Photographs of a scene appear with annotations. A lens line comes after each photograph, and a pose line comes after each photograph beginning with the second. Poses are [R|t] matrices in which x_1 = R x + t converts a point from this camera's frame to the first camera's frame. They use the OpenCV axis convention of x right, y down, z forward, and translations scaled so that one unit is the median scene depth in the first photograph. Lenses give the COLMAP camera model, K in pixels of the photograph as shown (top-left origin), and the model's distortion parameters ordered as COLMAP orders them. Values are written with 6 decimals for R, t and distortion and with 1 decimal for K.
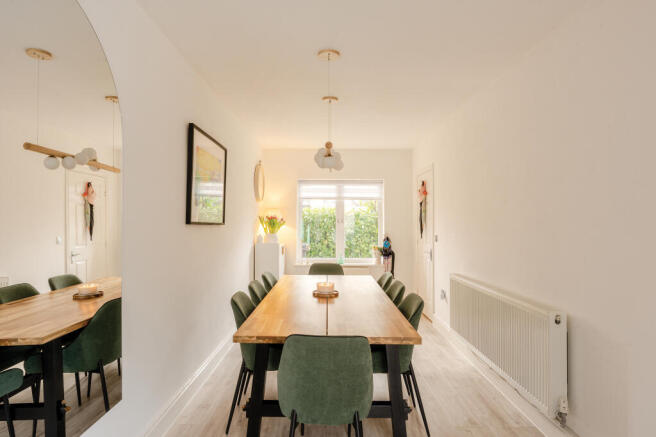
lens RADIAL K [[396.4, 0, 327.9], [0, 396.4, 219.0], [0, 0, 1]] dist [-0.000157, -0.000006]
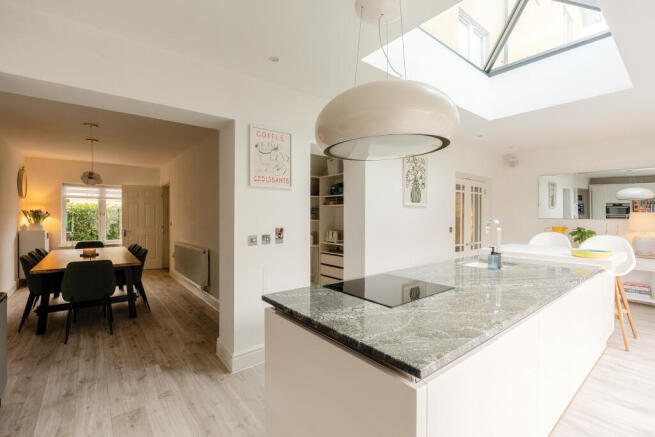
lens RADIAL K [[295.4, 0, 332.3], [0, 295.4, 218.2], [0, 0, 1]] dist [-0.015454, 0.001862]
pose [[0.772675, -0.004859, 0.634783, 0.002227], [-0.004787, 0.999898, 0.013481, 0.002147], [-0.634784, -0.013455, 0.772573, -0.354239]]
